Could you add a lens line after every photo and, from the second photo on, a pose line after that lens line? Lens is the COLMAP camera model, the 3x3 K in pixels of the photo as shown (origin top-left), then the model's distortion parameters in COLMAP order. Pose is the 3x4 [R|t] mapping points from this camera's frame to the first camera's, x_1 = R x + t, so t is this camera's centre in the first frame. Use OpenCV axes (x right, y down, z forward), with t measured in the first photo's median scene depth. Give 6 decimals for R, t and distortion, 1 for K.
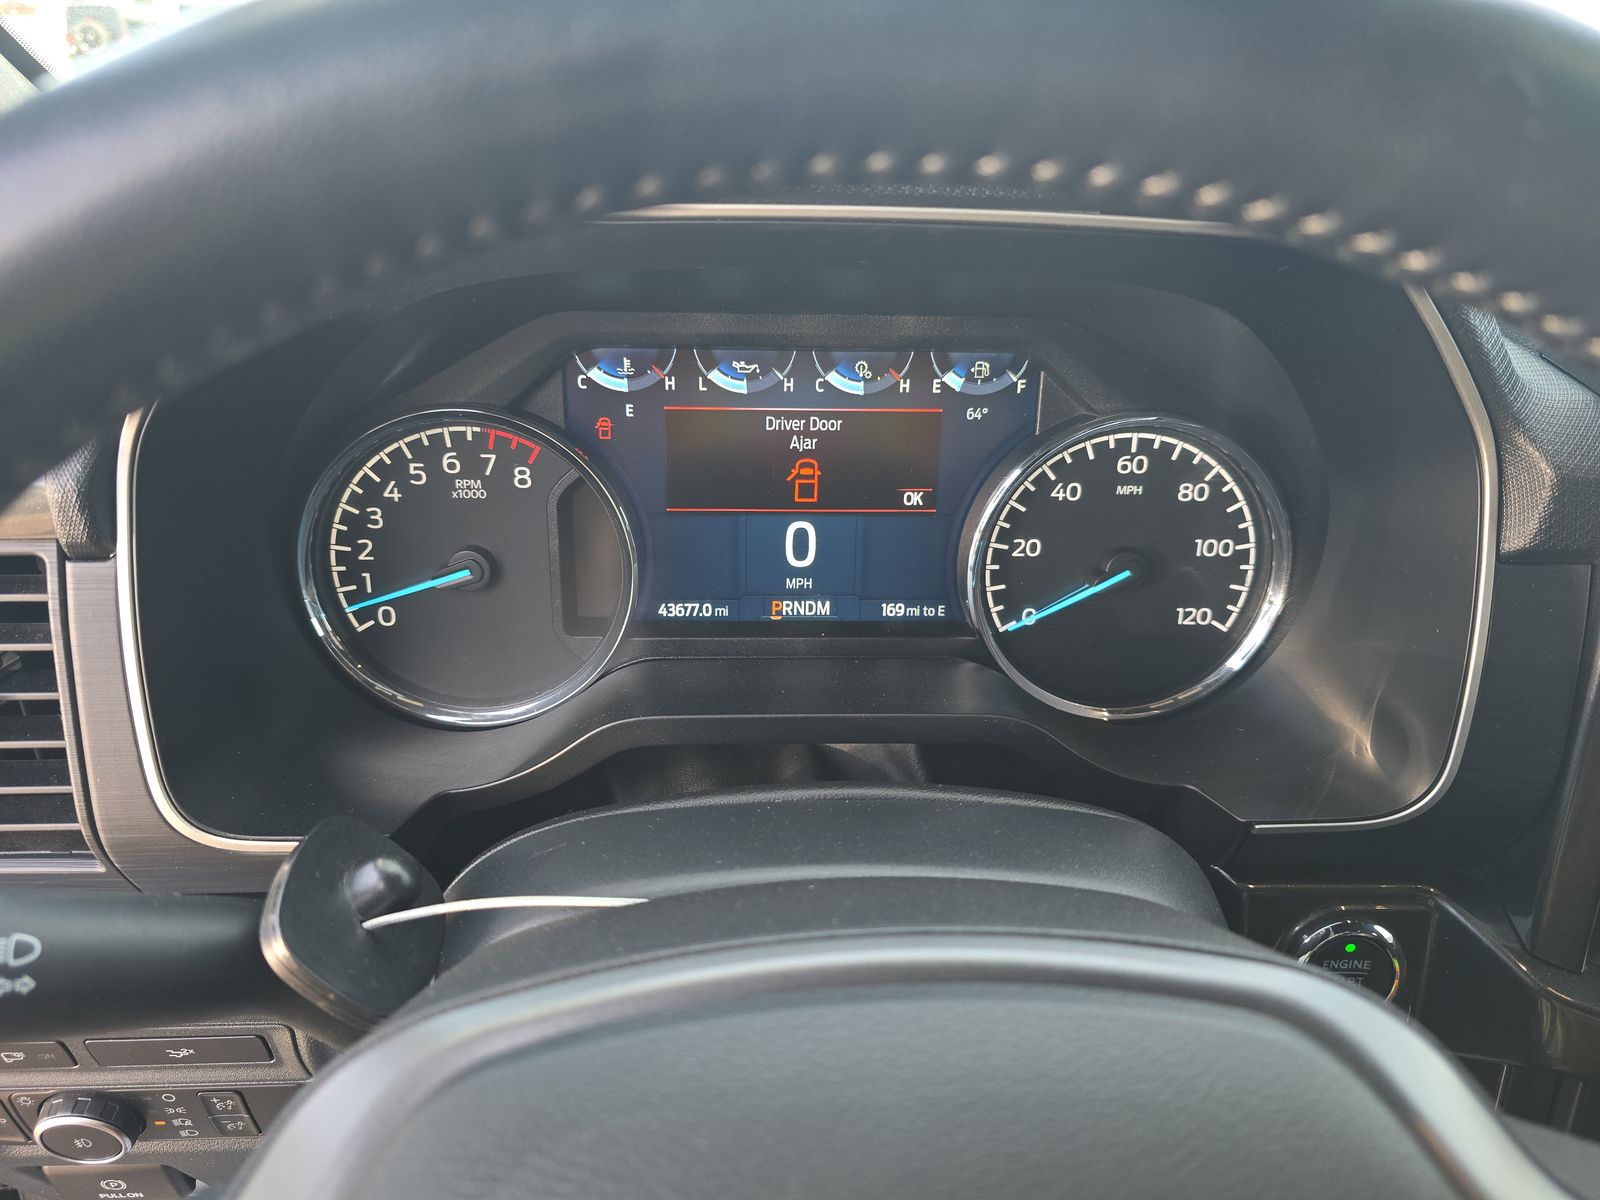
lens RADIAL K [[1132.0, 0, 800.0], [0, 1132.0, 600.0], [0, 0, 1]] dist [0.061526, -0.068438]
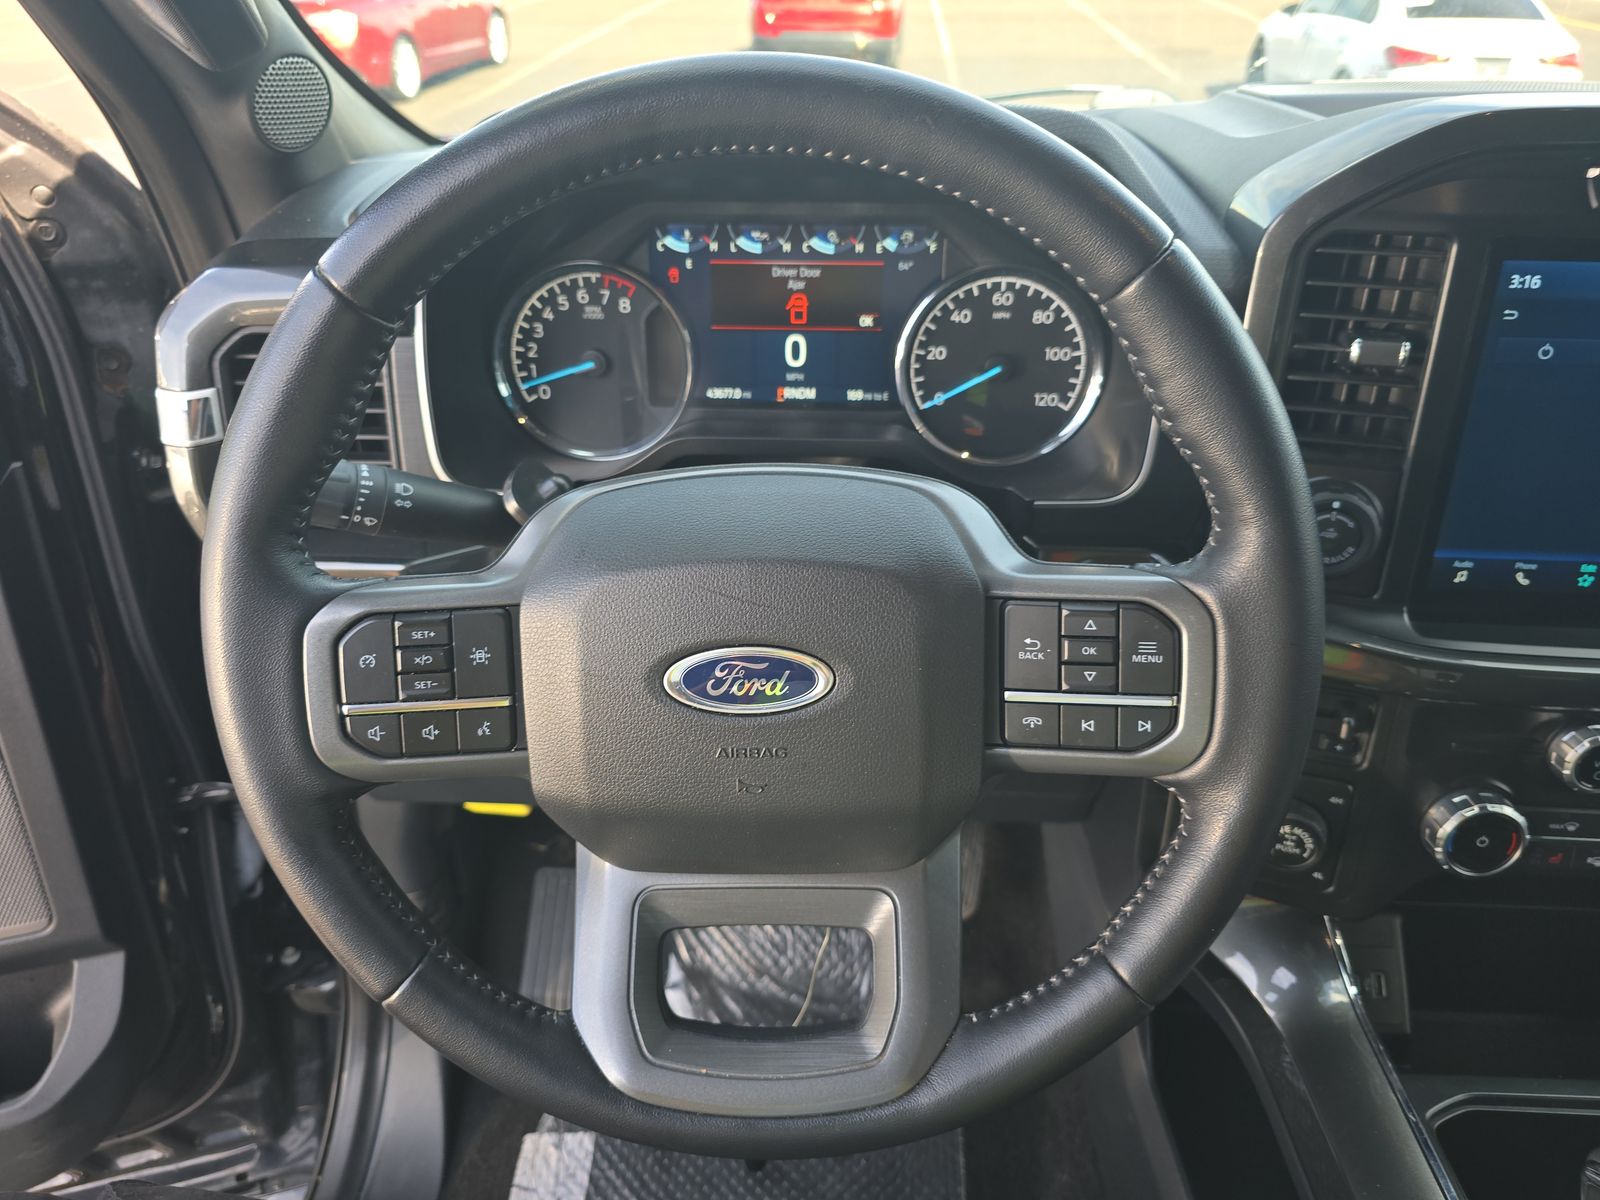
lens RADIAL K [[1132.0, 0, 800.0], [0, 1132.0, 600.0], [0, 0, 1]] dist [0.061526, -0.068438]
pose [[0.995316, 0.025935, -0.093134, 0.169859], [-0.017719, 0.995965, 0.087980, 0.164543], [0.095040, -0.085918, 0.991759, -0.635363]]
